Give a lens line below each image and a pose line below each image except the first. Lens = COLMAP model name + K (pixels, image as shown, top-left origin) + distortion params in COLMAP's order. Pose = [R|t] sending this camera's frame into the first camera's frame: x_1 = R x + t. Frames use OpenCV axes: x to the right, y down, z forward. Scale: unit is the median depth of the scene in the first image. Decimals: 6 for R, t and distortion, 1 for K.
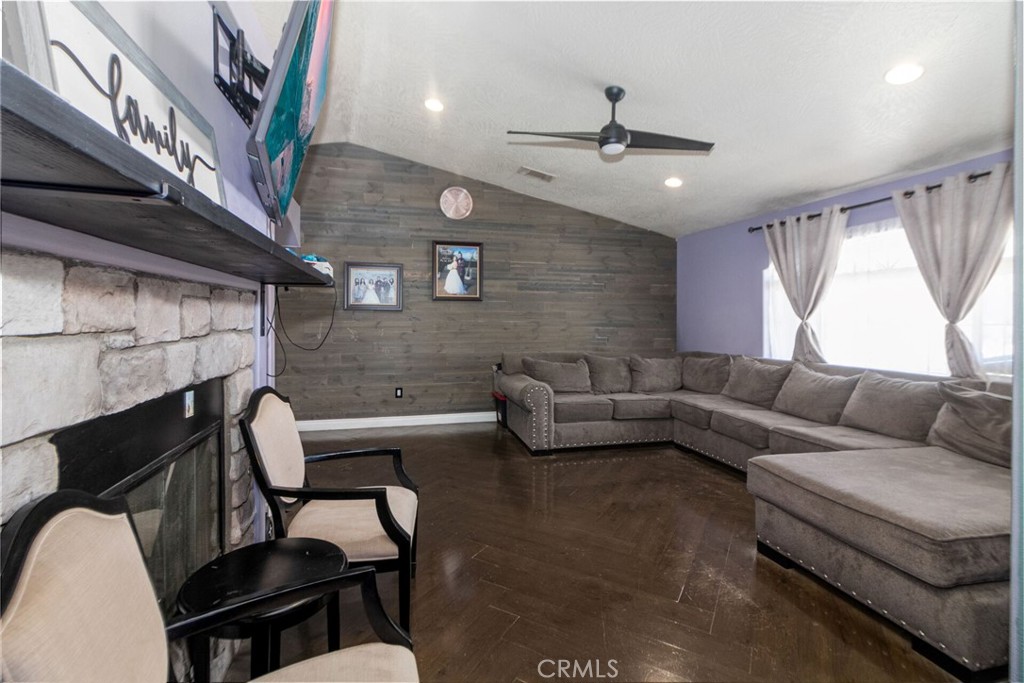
lens RADIAL K [[477.8, 0, 512.3], [0, 477.8, 322.4], [0, 0, 1]] dist [-0.000026, 0.000220]
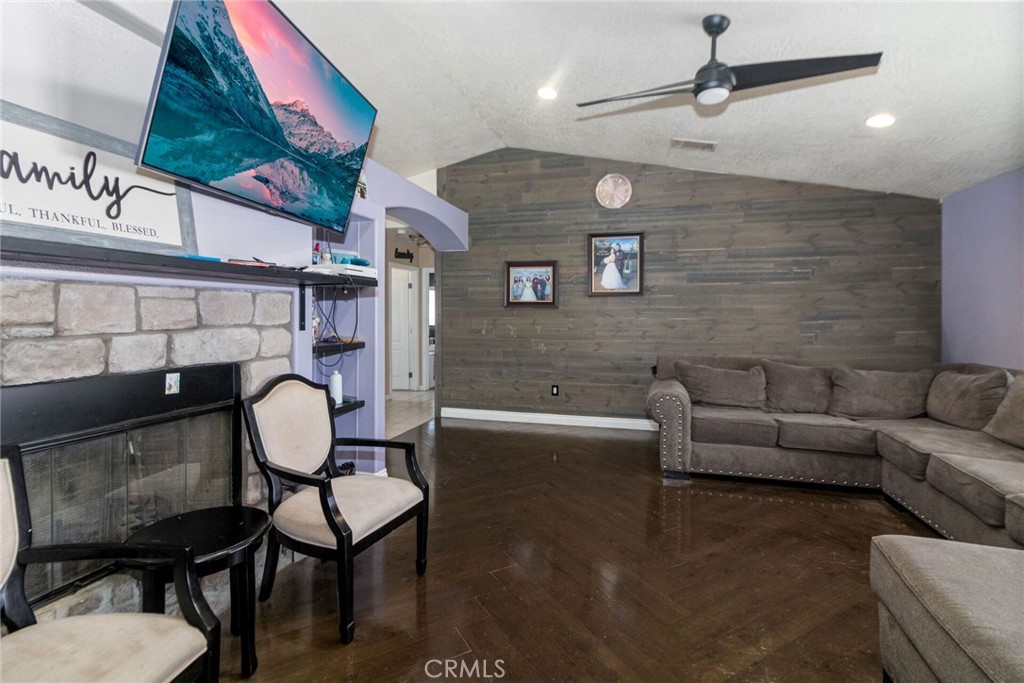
lens RADIAL K [[481.2, 0, 511.0], [0, 481.2, 317.1], [0, 0, 1]] dist [0.001313, 0.000153]
pose [[0.859471, 0.000039, -0.511184, 0.196020], [-0.002607, 0.999987, -0.004307, -0.000206], [0.511177, 0.005034, 0.859460, 0.096863]]
